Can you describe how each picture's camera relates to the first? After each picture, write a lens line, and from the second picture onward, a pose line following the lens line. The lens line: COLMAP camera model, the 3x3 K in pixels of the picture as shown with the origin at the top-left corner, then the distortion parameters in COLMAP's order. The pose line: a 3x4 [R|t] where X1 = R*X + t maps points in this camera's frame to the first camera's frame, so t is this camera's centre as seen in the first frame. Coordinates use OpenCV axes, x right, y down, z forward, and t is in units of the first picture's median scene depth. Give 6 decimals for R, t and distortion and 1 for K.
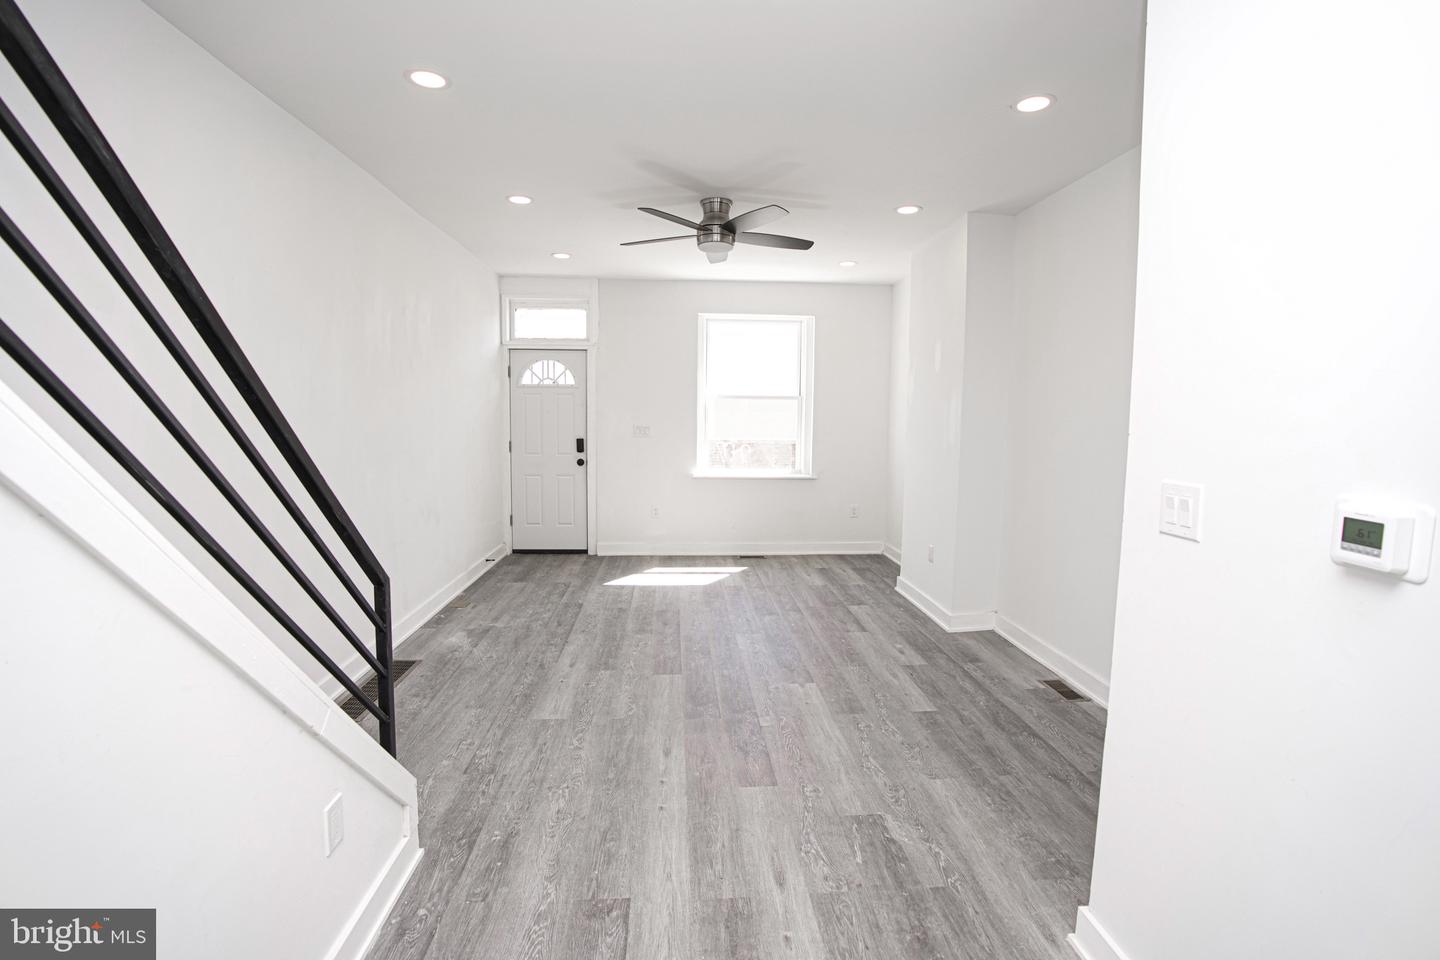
lens RADIAL K [[667.7, 0, 722.7], [0, 667.7, 473.3], [0, 0, 1]] dist [-0.074630, 0.032376]
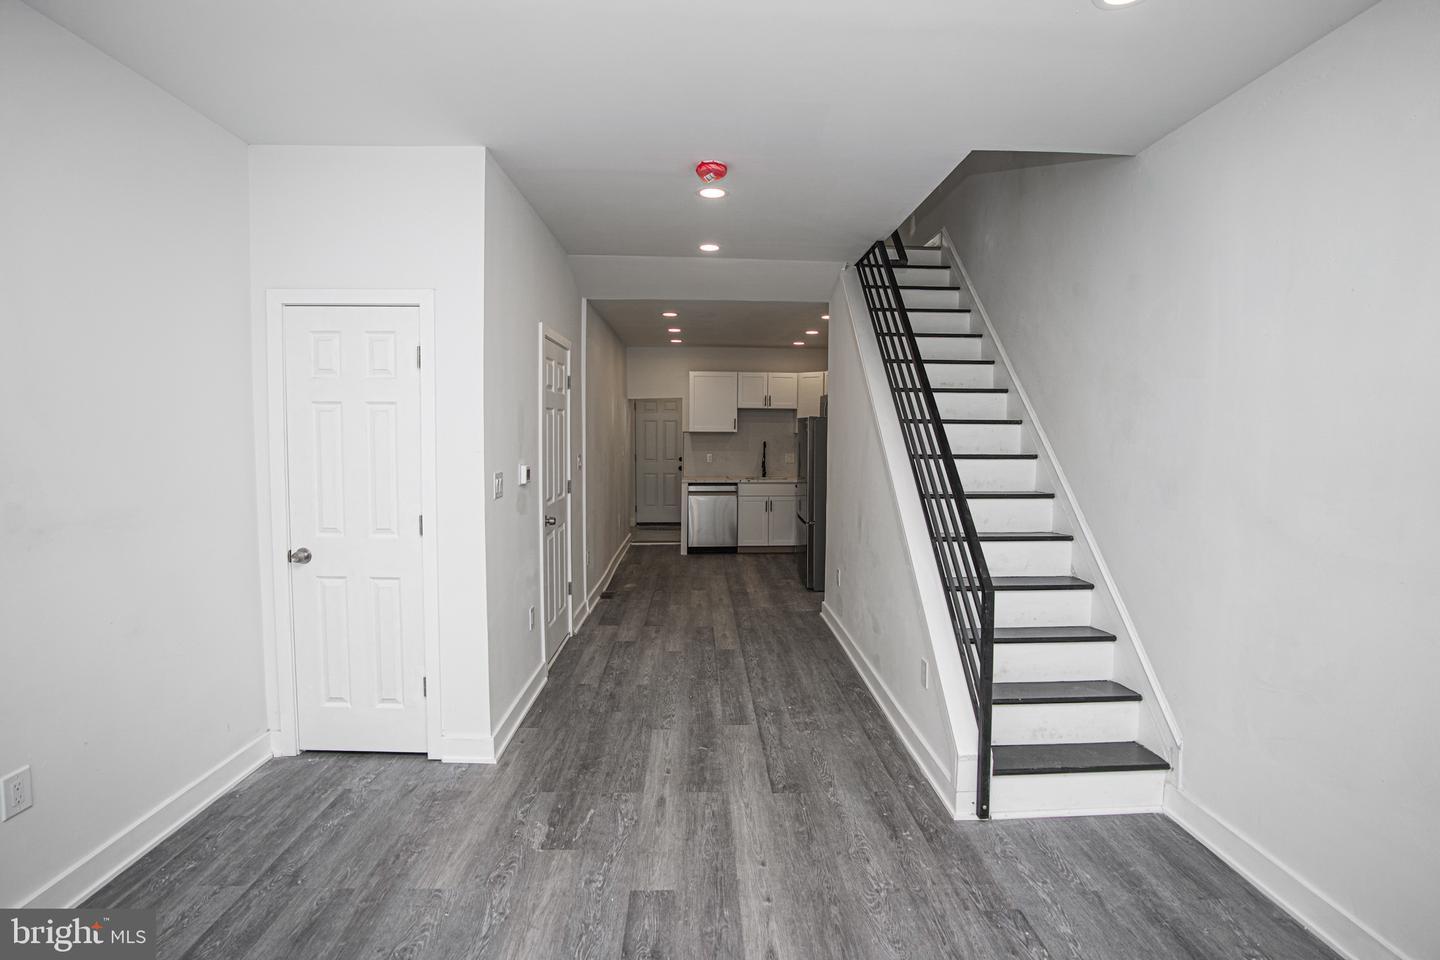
lens RADIAL K [[667.7, 0, 722.7], [0, 667.7, 473.3], [0, 0, 1]] dist [-0.074630, 0.032376]
pose [[-0.999243, -0.022890, 0.031443, -0.040384], [-0.017623, 0.987185, 0.158603, -0.156697], [-0.034671, 0.157929, -0.986842, 1.447027]]
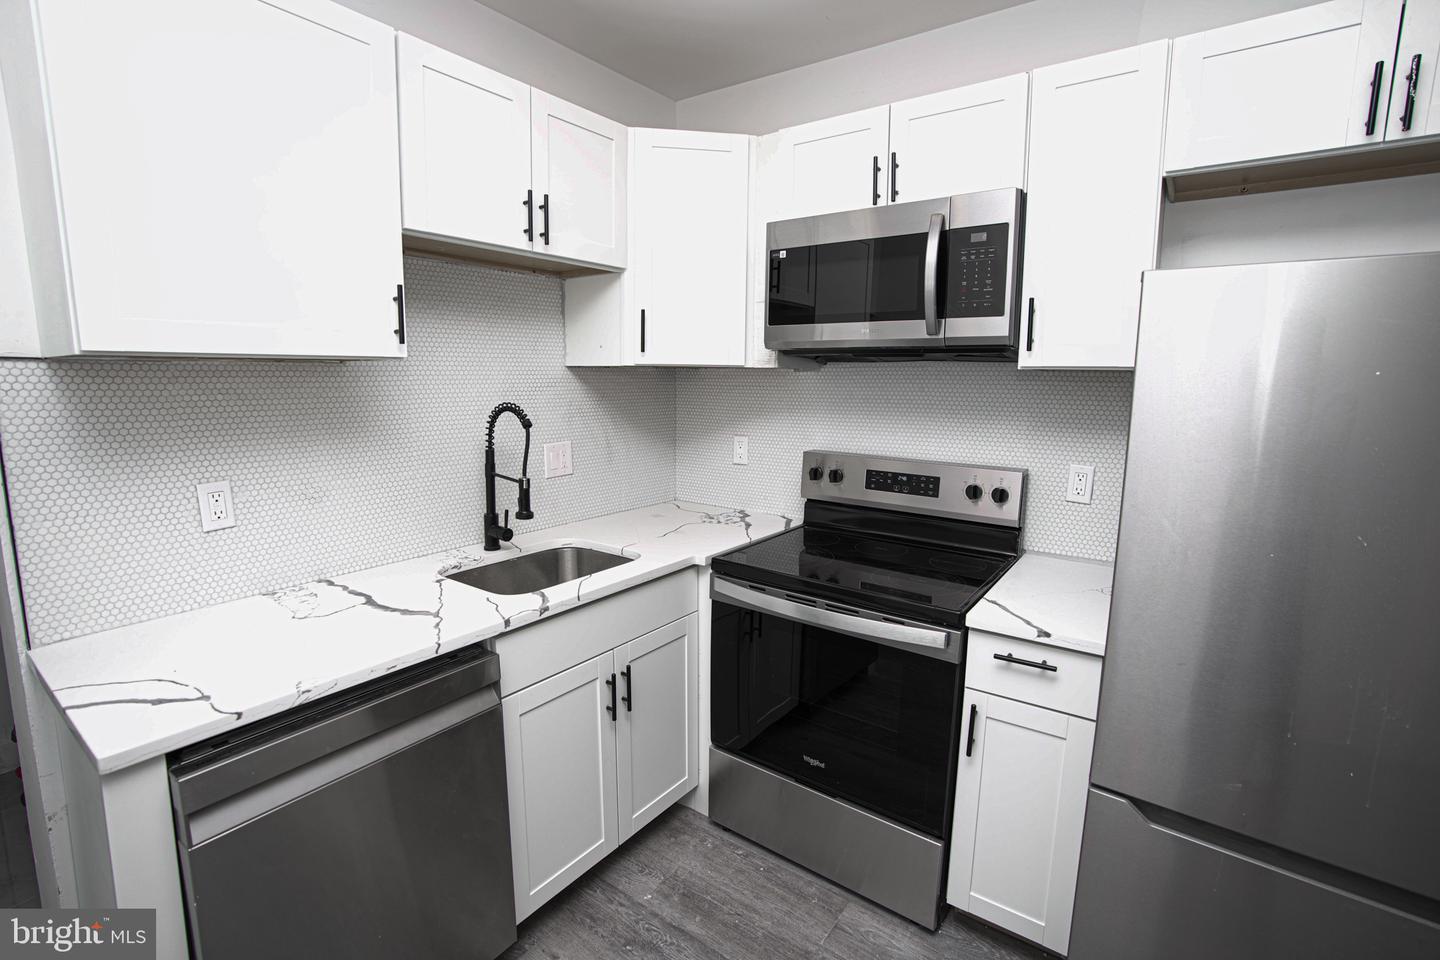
lens RADIAL K [[668.7, 0, 721.6], [0, 668.7, 471.2], [0, 0, 1]] dist [-0.072048, 0.029152]
pose [[-0.642996, 0.093137, -0.760185, 0.232127], [-0.091302, 0.976178, 0.196827, 0.068895], [0.760408, 0.195965, -0.619175, -0.733393]]
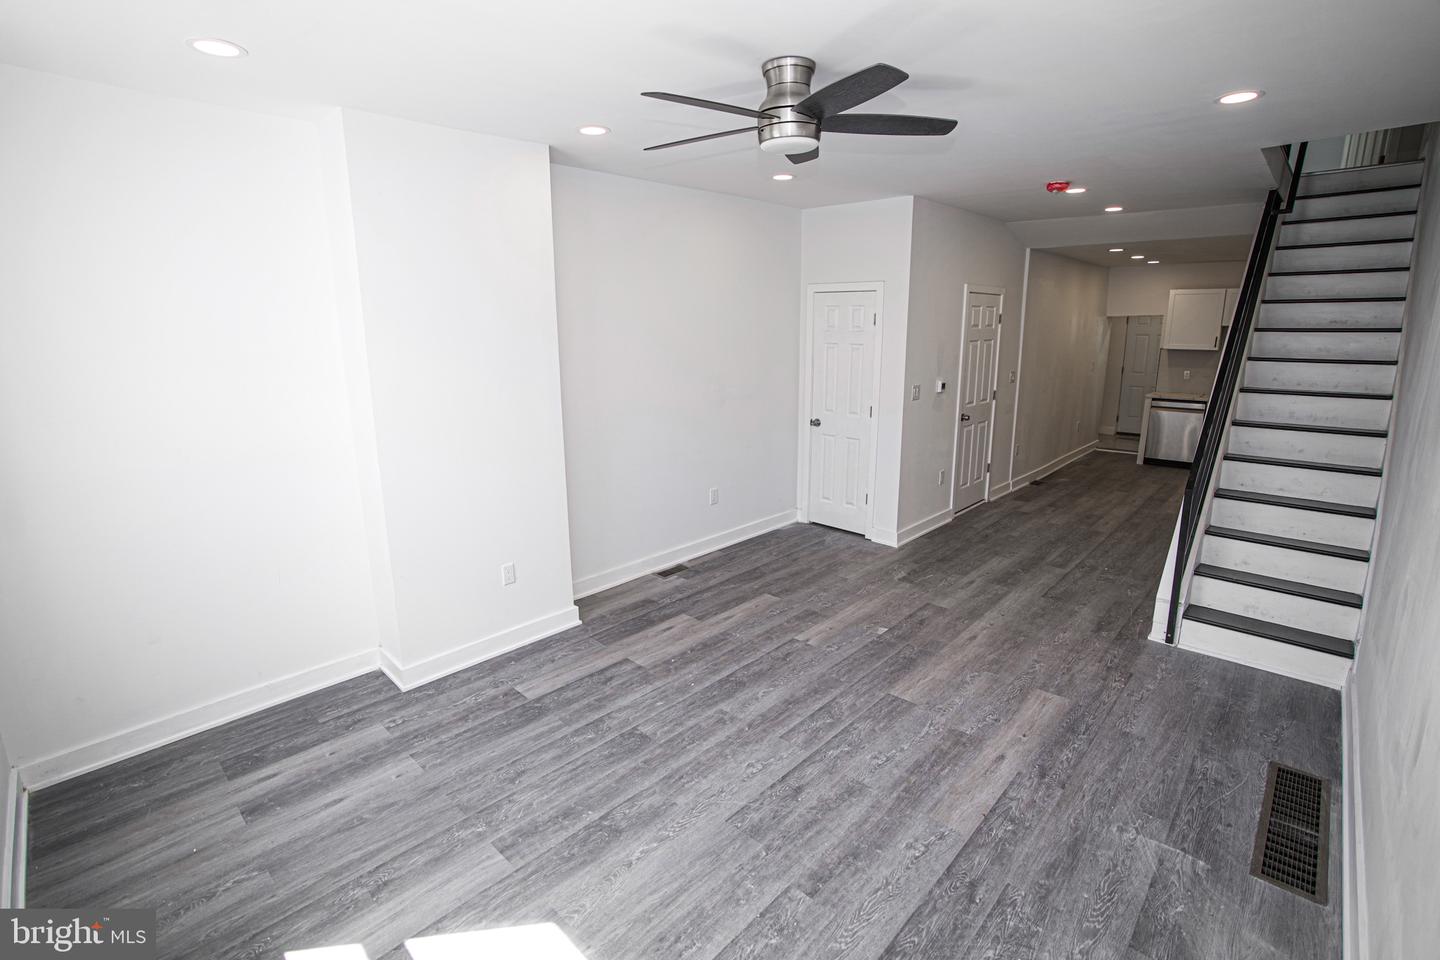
lens RADIAL K [[667.7, 0, 722.7], [0, 667.7, 473.3], [0, 0, 1]] dist [-0.074630, 0.032376]
pose [[-0.678677, -0.169469, 0.714617, -0.596821], [0.066835, 0.954725, 0.289884, -0.306741], [-0.731390, 0.244499, -0.636623, 1.987769]]
